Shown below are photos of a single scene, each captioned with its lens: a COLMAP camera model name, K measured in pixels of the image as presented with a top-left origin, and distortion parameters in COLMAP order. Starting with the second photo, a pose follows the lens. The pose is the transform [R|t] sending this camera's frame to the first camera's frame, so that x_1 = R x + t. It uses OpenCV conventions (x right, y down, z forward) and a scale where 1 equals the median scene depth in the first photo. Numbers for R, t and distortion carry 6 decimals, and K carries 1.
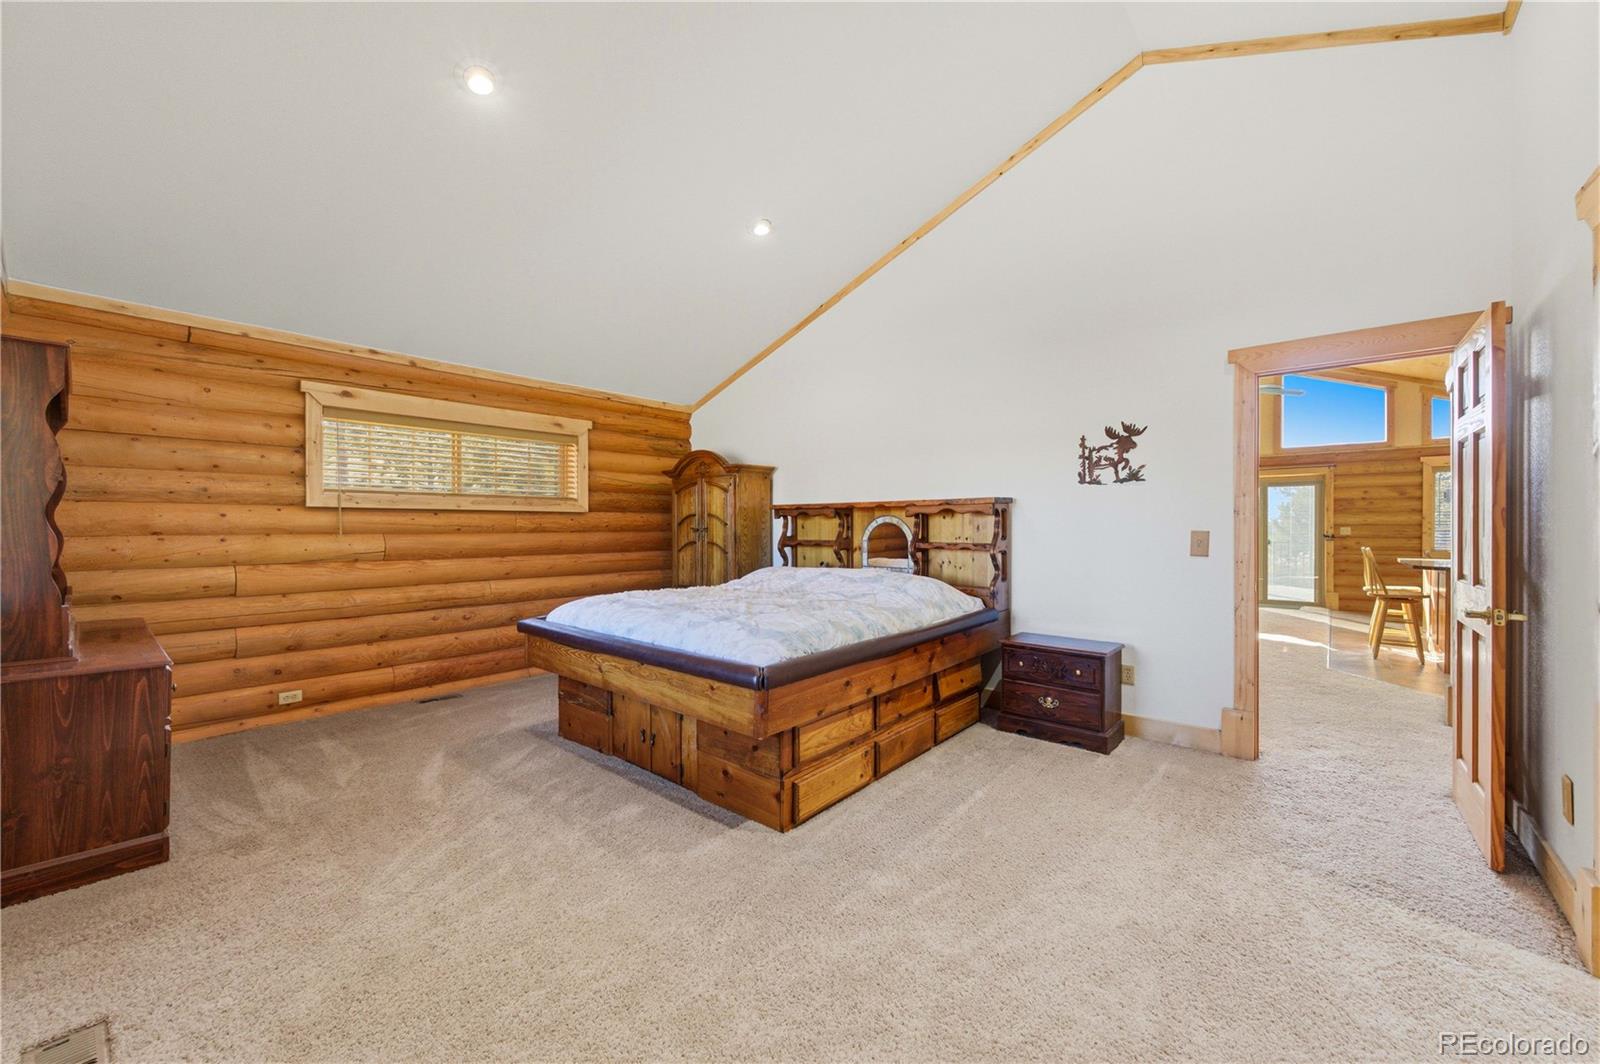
lens RADIAL K [[627.0, 0, 784.1], [0, 627.0, 531.2], [0, 0, 1]] dist [0.004567, -0.001354]
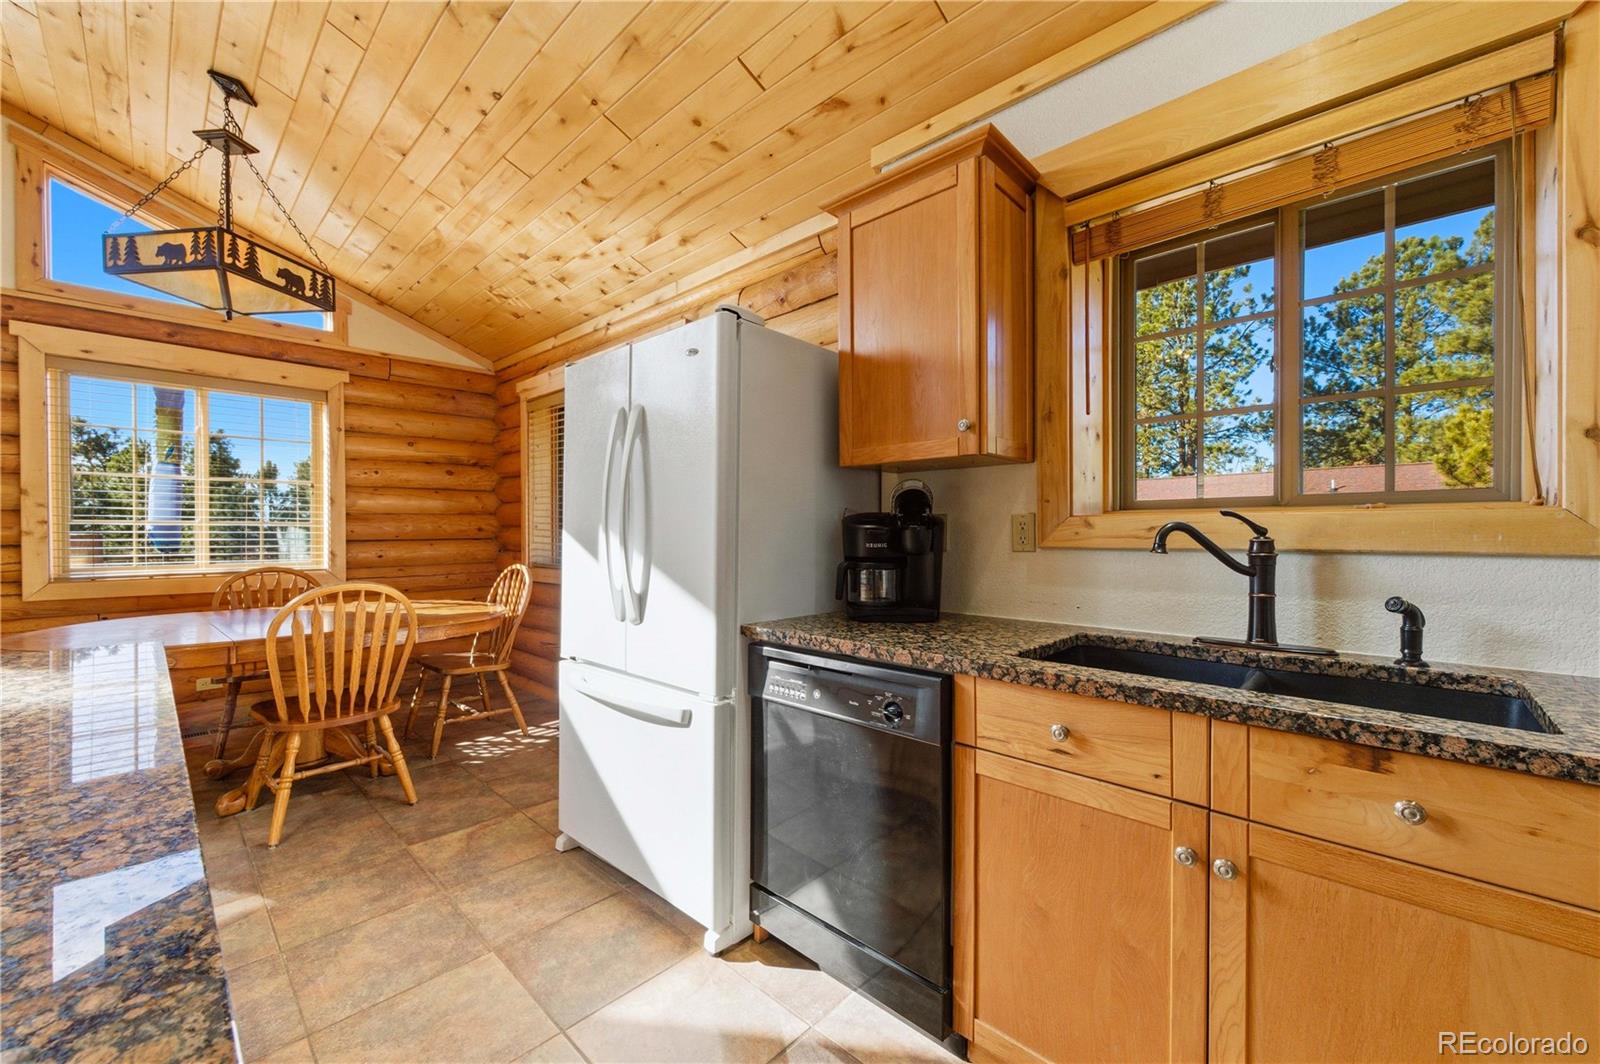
lens RADIAL K [[627.0, 0, 803.0], [0, 627.0, 535.3], [0, 0, 1]] dist [0.004567, -0.001354]
pose [[0.053390, -0.009607, 0.998528, 0.880999], [0.009629, 0.999912, 0.009105, 0.006702], [-0.998527, 0.009129, 0.053477, 0.695146]]
